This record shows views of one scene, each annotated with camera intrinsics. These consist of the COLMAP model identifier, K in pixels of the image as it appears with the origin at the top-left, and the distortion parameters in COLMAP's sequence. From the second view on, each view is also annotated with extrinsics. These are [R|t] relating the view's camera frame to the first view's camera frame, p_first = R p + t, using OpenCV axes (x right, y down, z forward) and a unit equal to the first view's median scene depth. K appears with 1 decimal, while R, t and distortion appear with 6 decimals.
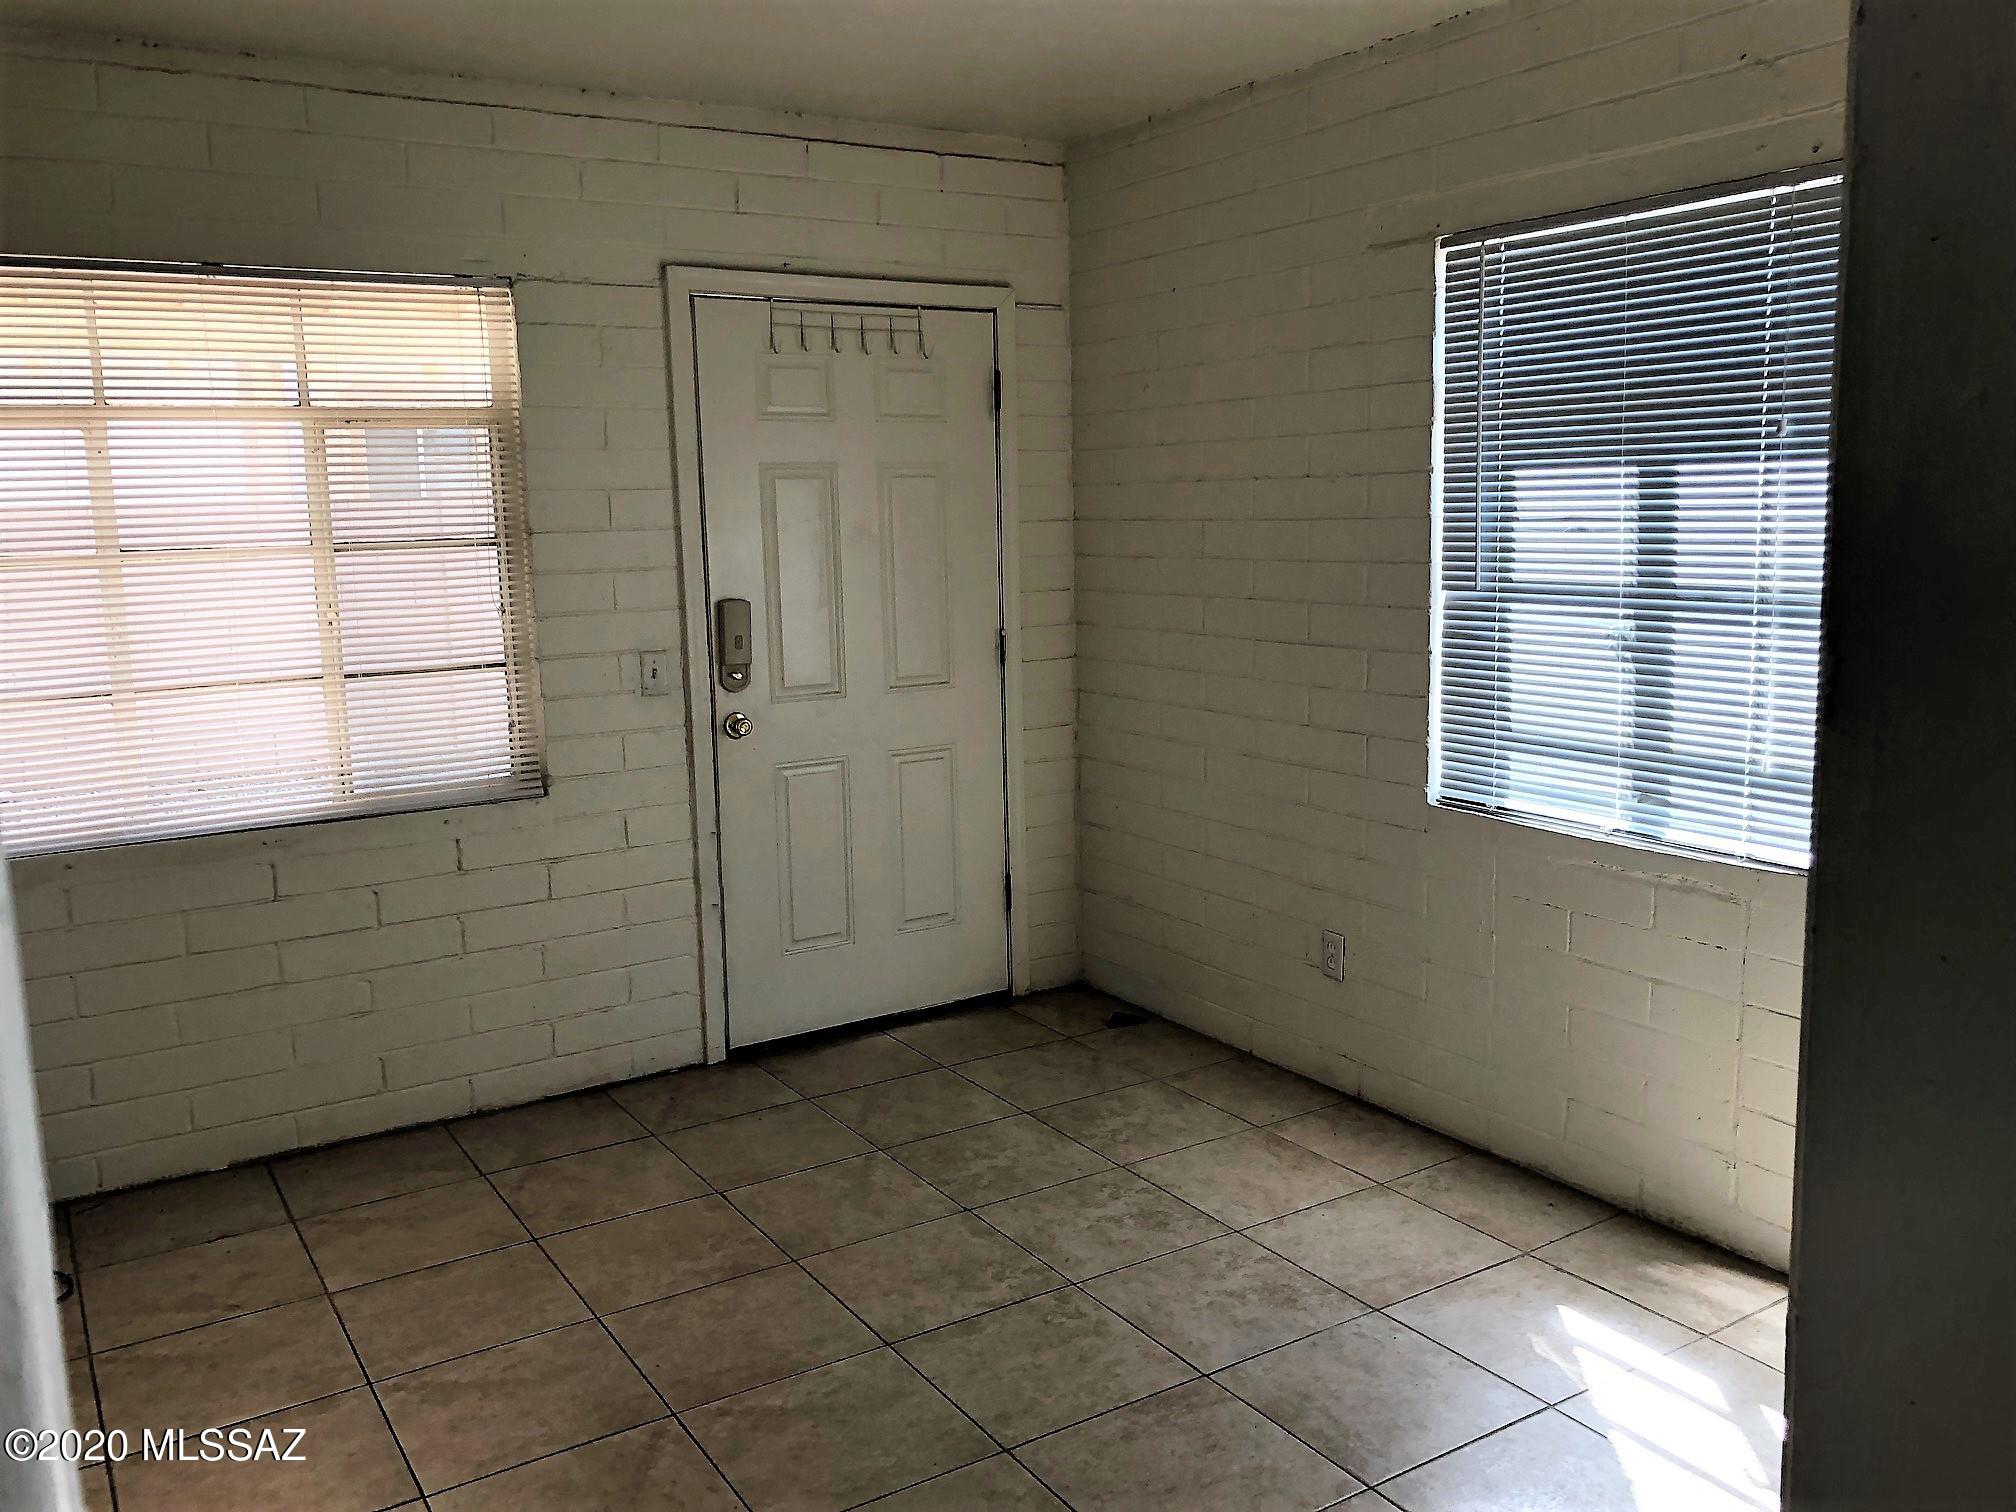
lens RADIAL K [[1645.5, 0, 1013.1], [0, 1645.5, 766.0], [0, 0, 1]] dist [-0.001495, 0.005293]
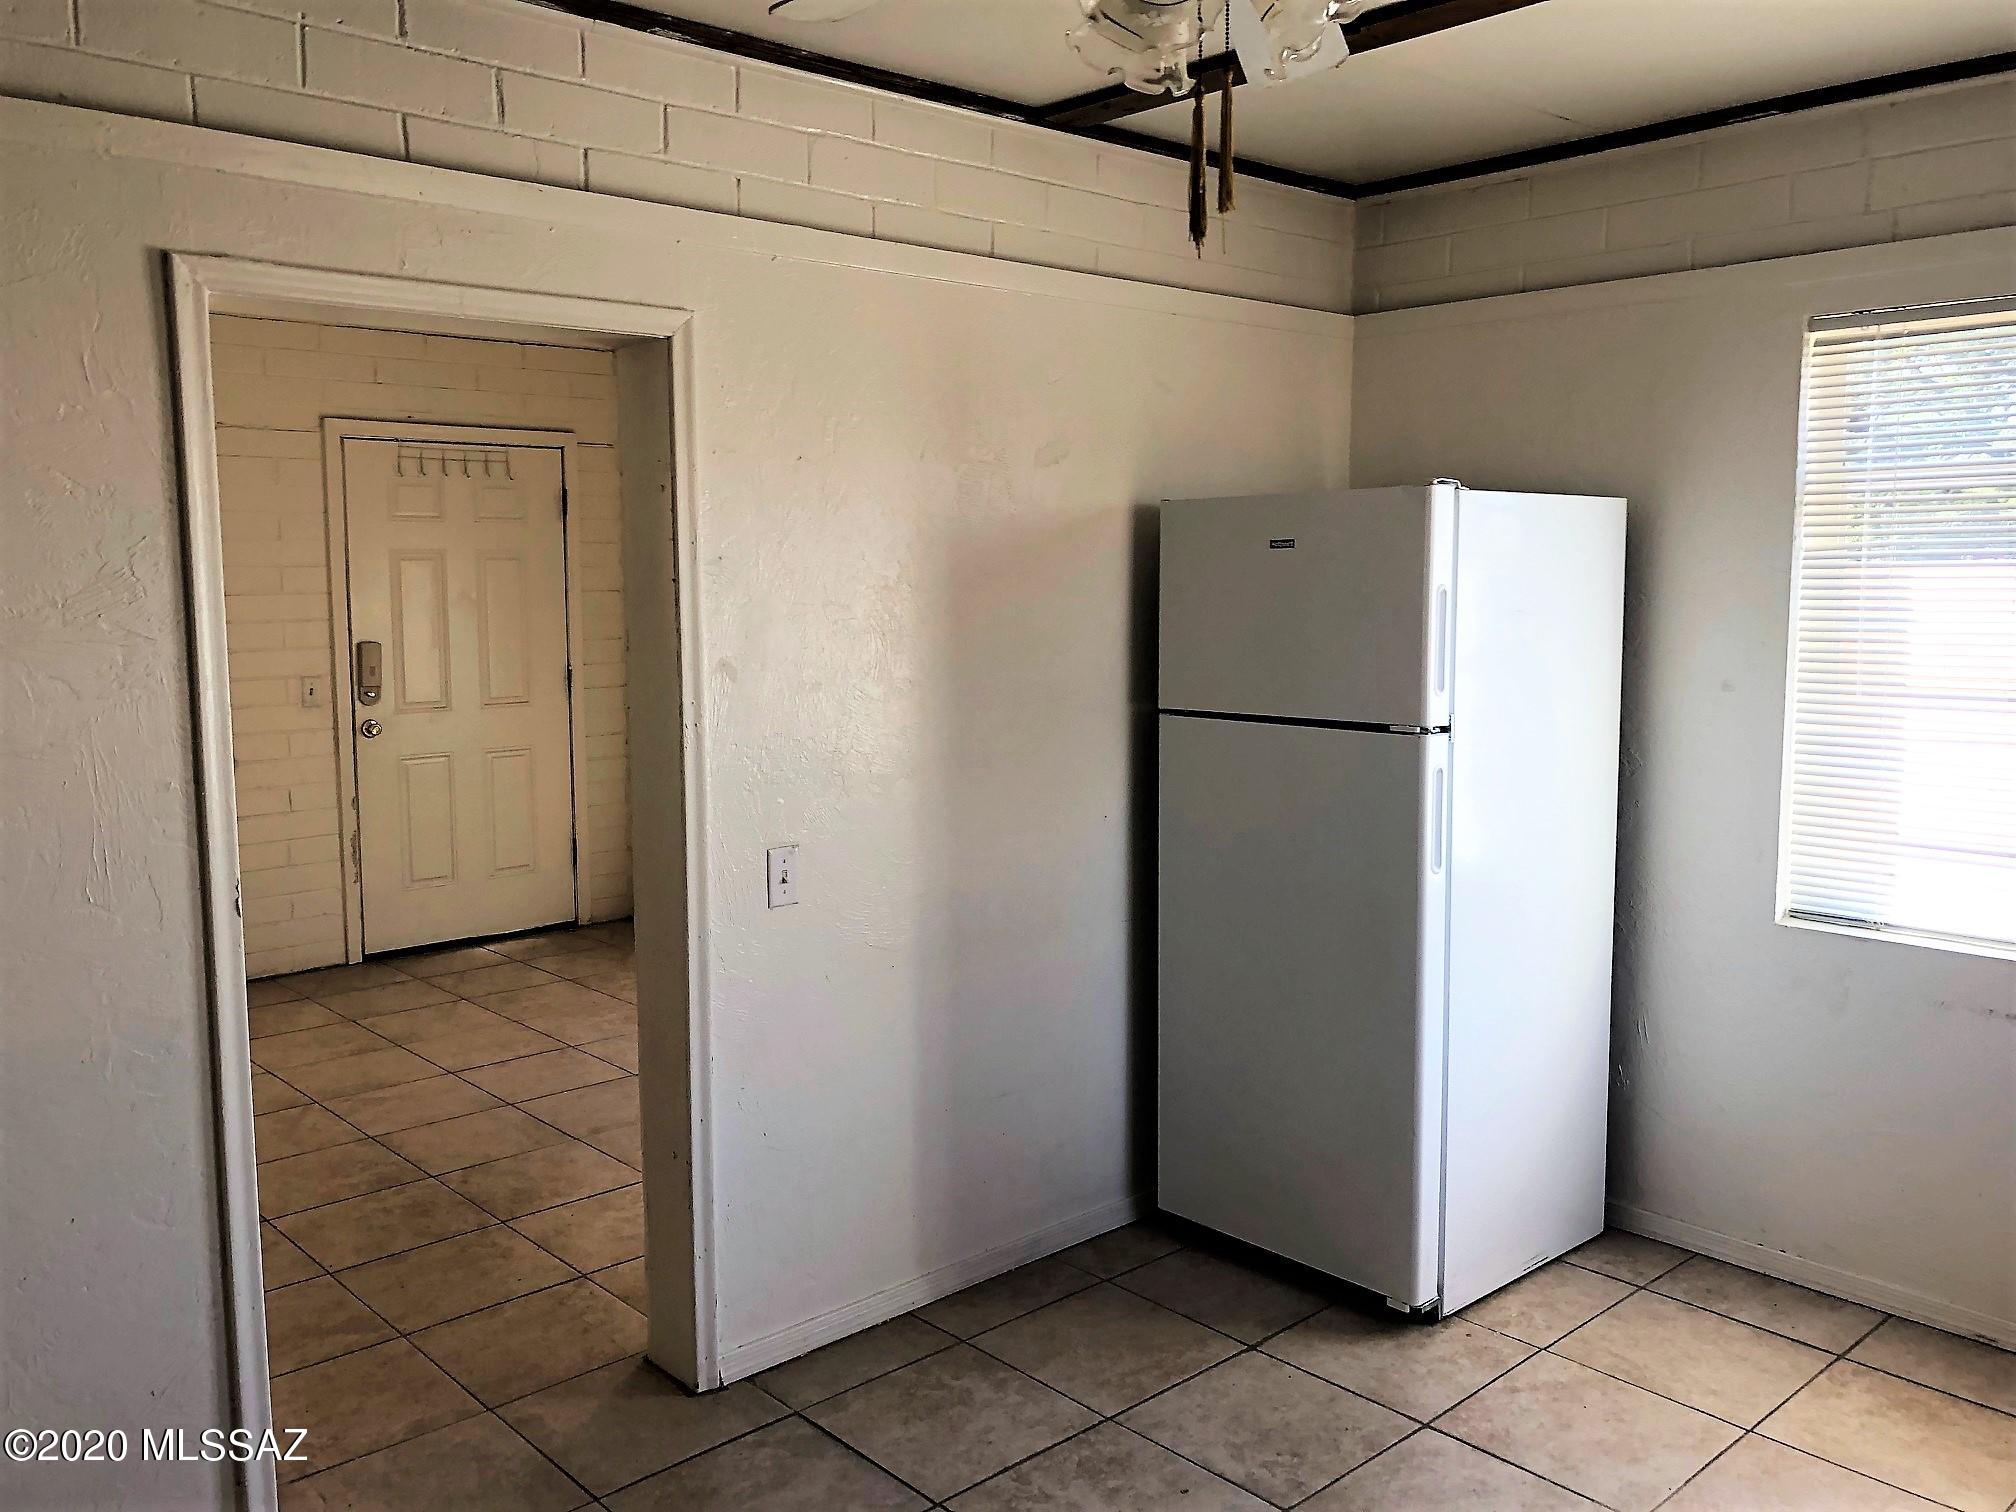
lens RADIAL K [[1645.5, 0, 1005.7], [0, 1645.5, 737.7], [0, 0, 1]] dist [-0.001495, 0.005293]
pose [[0.983960, -0.003869, 0.178349, 0.123546], [0.014381, 0.998231, -0.057683, 0.074607], [-0.177811, 0.059323, 0.982275, -0.525116]]
